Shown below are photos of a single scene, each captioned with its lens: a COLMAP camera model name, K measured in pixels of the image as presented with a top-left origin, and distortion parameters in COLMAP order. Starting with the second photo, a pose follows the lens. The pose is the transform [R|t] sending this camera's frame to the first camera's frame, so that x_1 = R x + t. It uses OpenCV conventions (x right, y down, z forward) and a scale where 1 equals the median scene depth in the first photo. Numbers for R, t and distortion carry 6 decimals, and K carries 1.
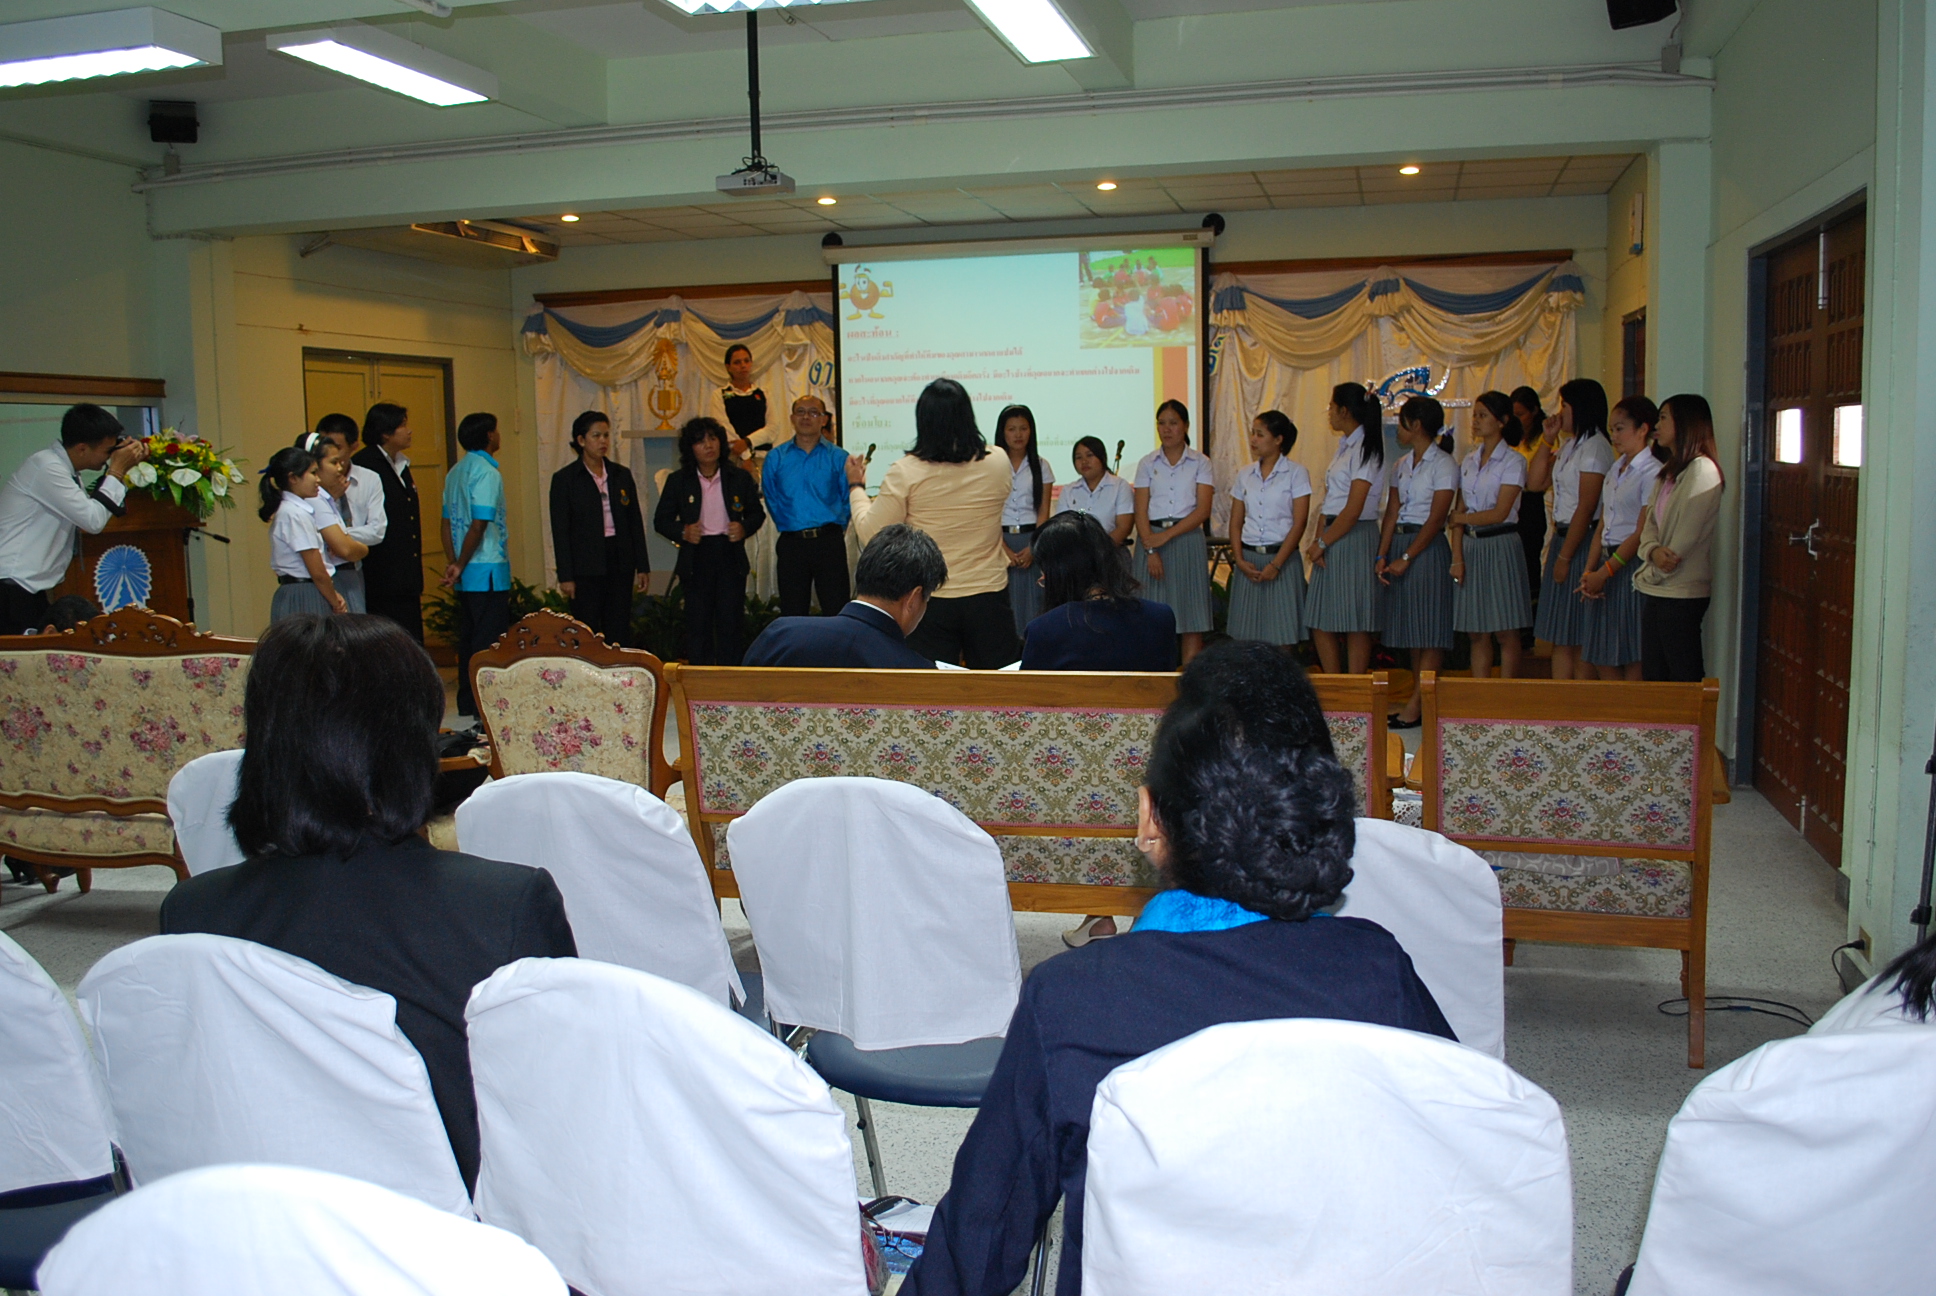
lens RADIAL K [[1740.5, 0, 968.4], [0, 1740.5, 642.4], [0, 0, 1]] dist [-0.073611, 0.009614]
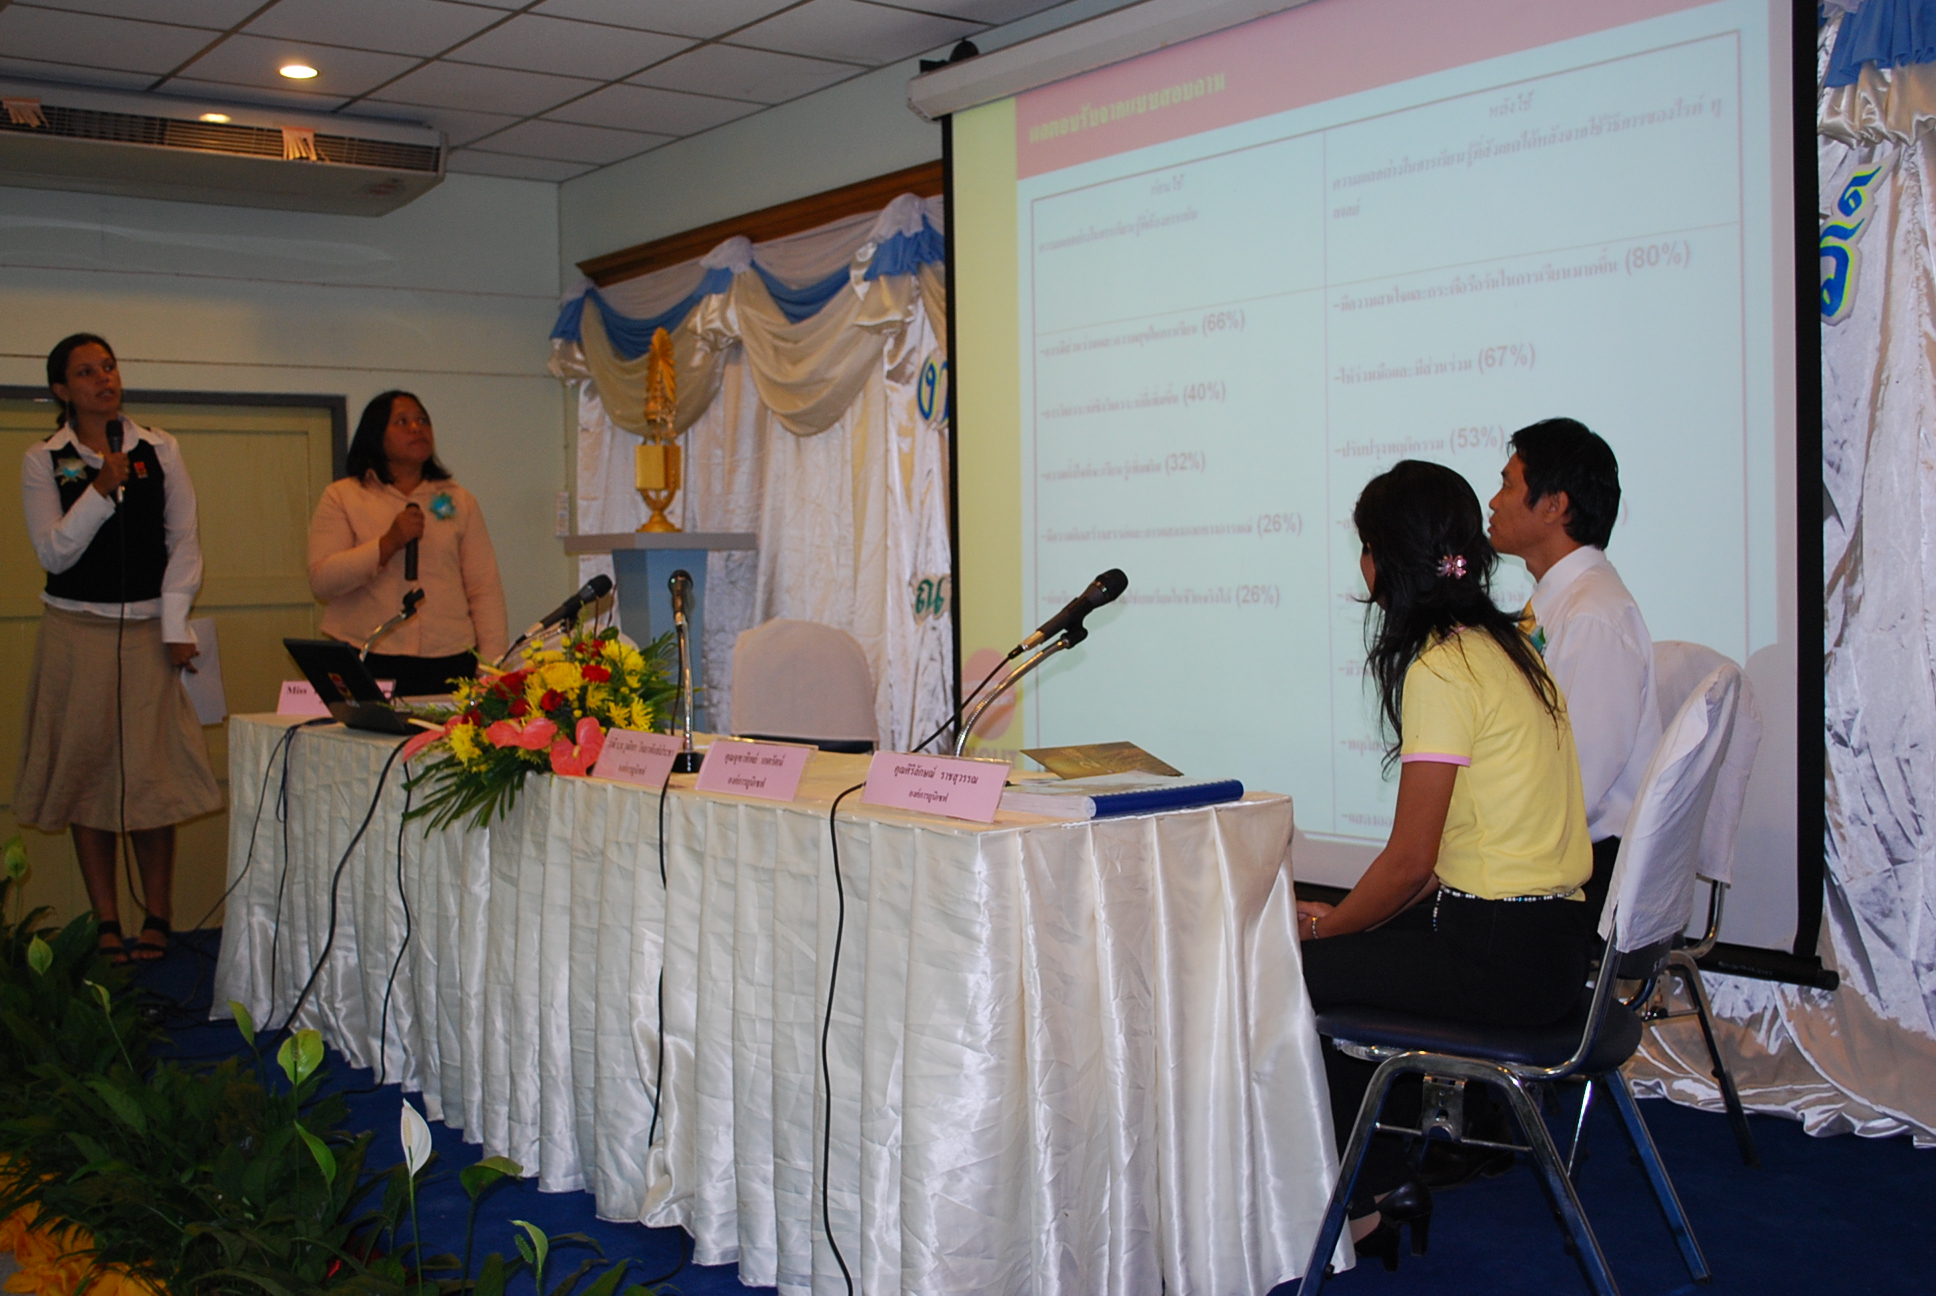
lens RADIAL K [[2047.4, 0, 977.1], [0, 2047.4, 641.9], [0, 0, 1]] dist [-0.056968, 0.000000]
pose [[0.784524, 0.026076, -0.619550, 0.239605], [-0.064626, 0.997113, -0.039866, -0.085298], [0.616721, 0.071315, 0.783944, 0.695000]]
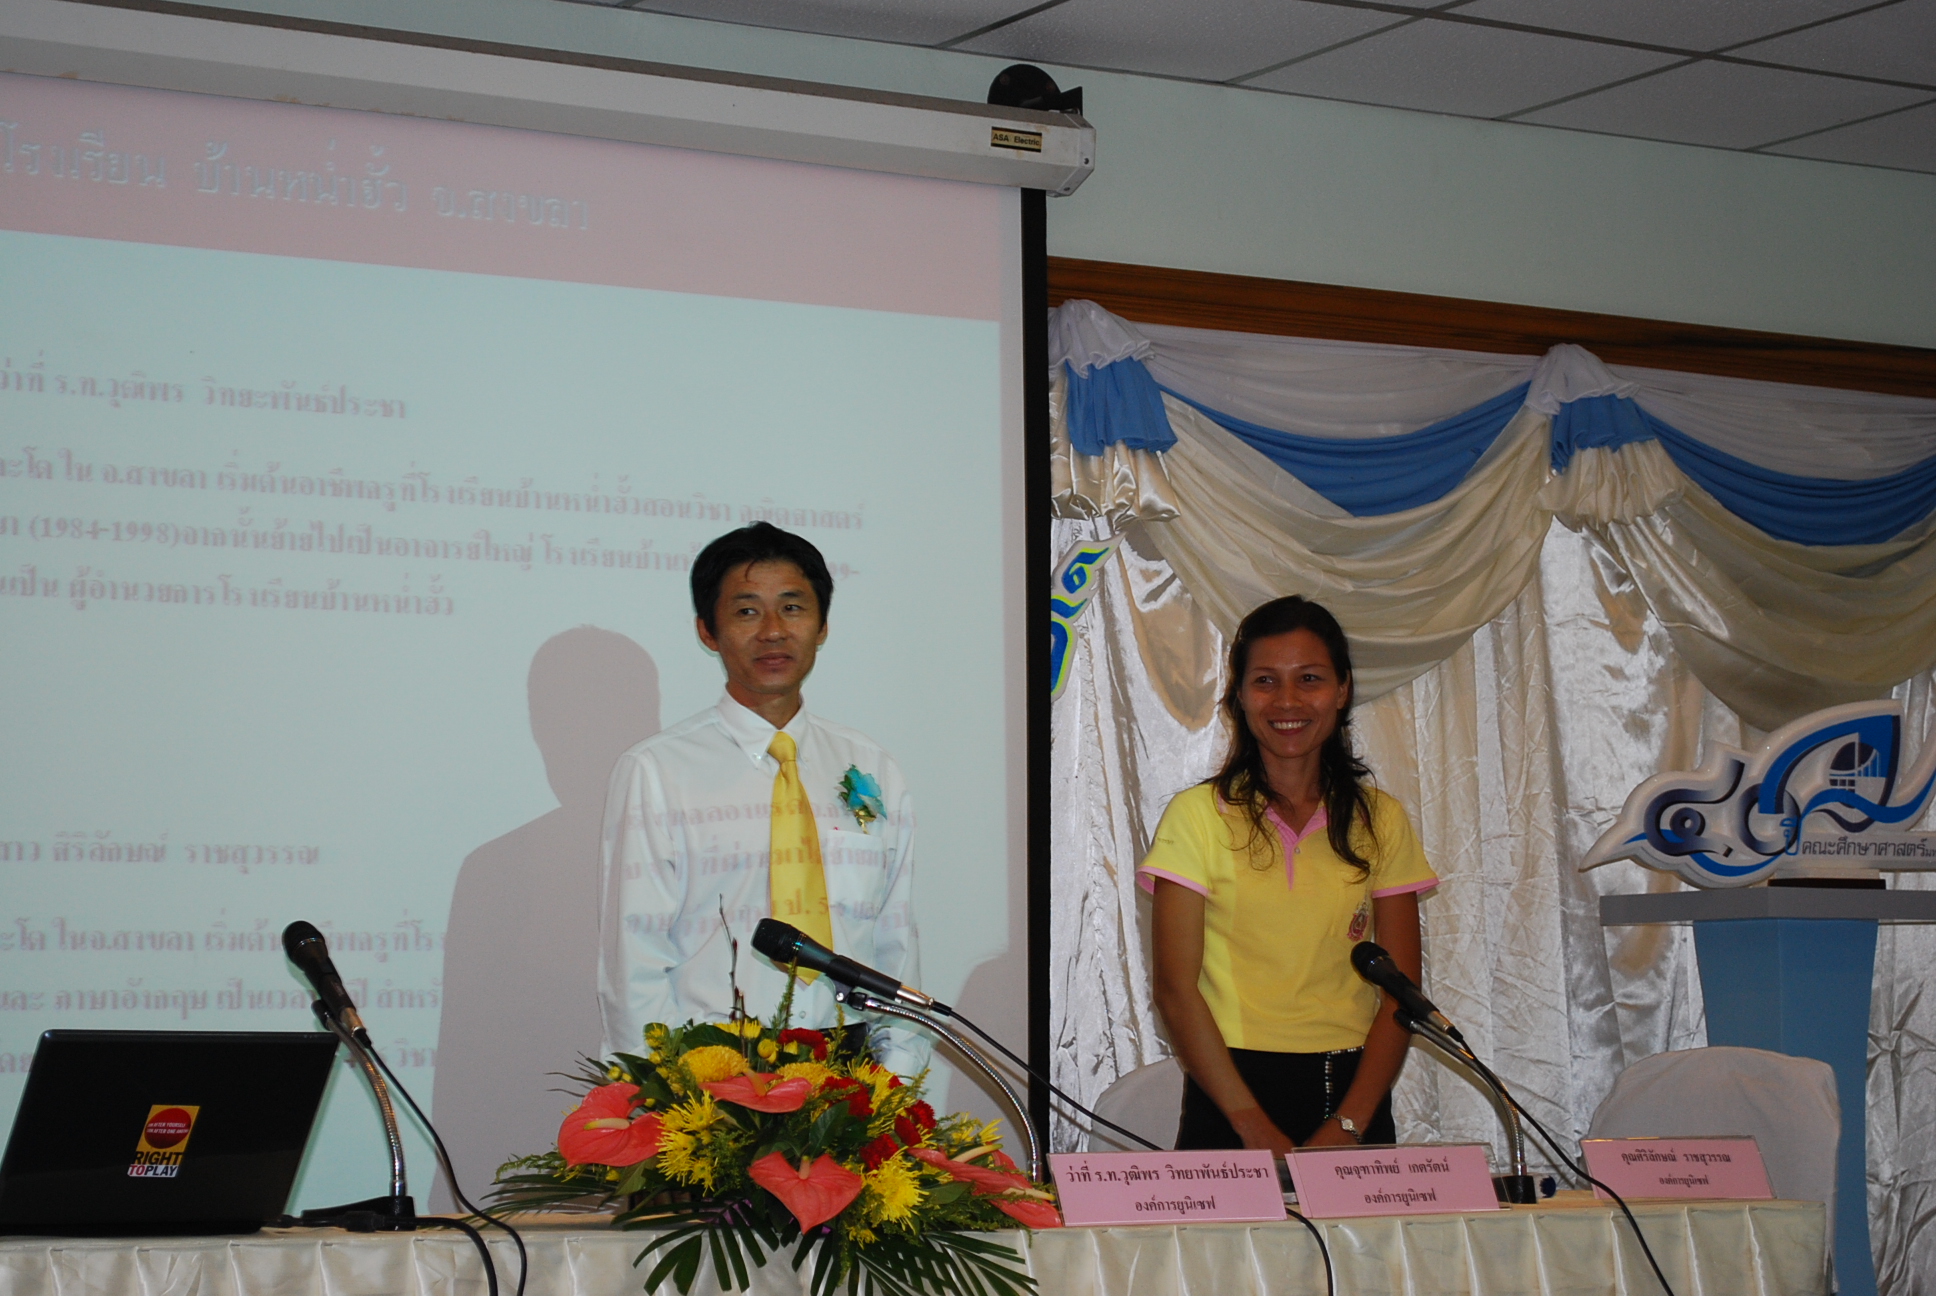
lens RADIAL K [[4371.9, 0, 966.9], [0, 4371.9, 651.5], [0, 0, 1]] dist [0.067882, 0.000000]
pose [[0.709649, 0.079688, 0.700034, -0.311976], [0.066692, 0.981524, -0.179339, -0.052280], [-0.701391, 0.173954, 0.691224, 0.597053]]
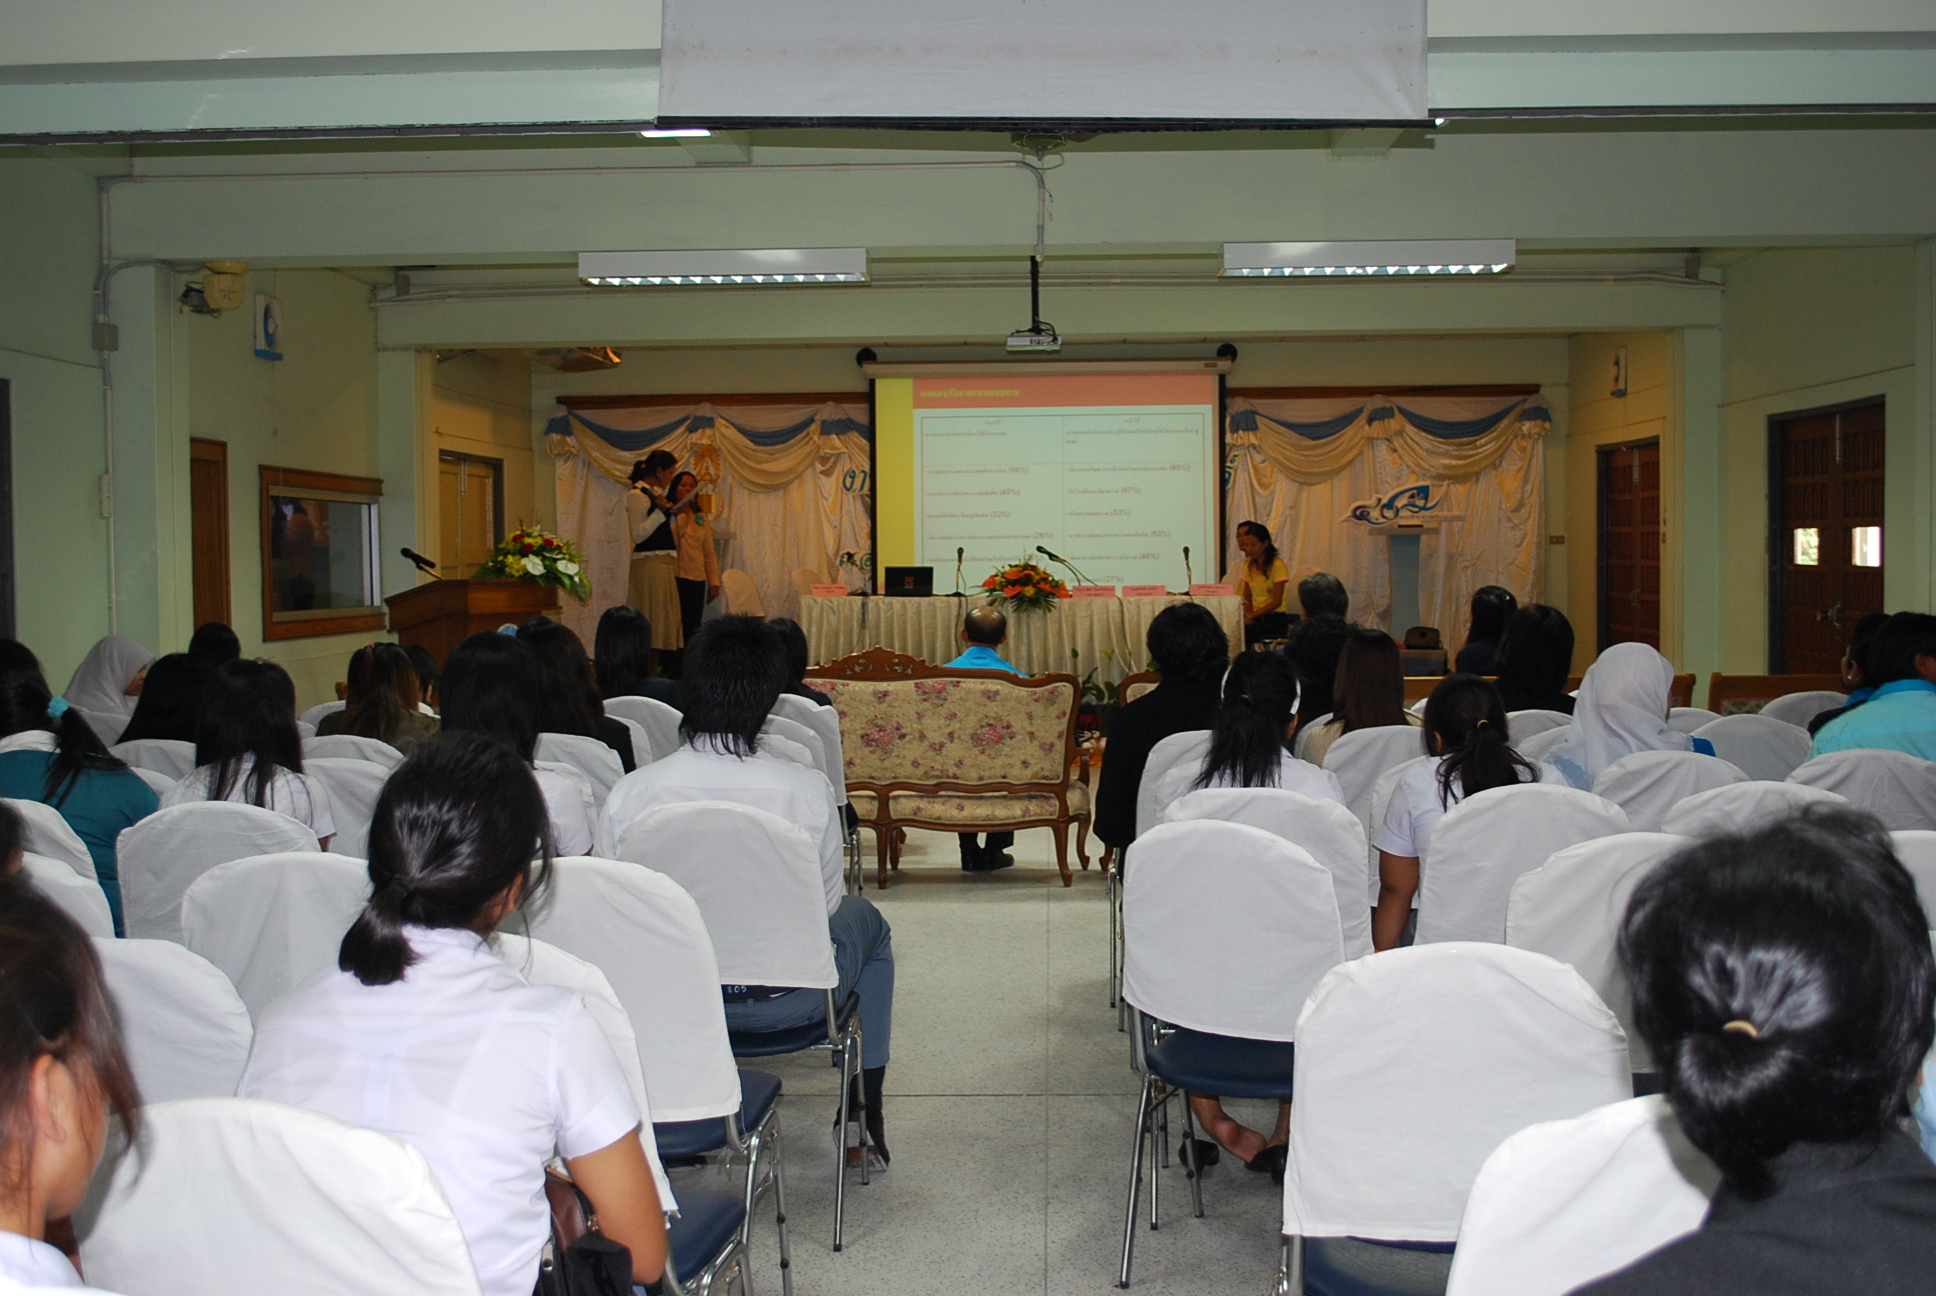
lens RADIAL K [[2317.1, 0, 974.7], [0, 2317.1, 642.7], [0, 0, 1]] dist [-0.043217, 0.000000]
pose [[0.977110, 0.001158, 0.212730, -0.340449], [0.014715, 0.997222, -0.073020, 0.050490], [-0.212223, 0.074479, 0.974379, -0.406931]]
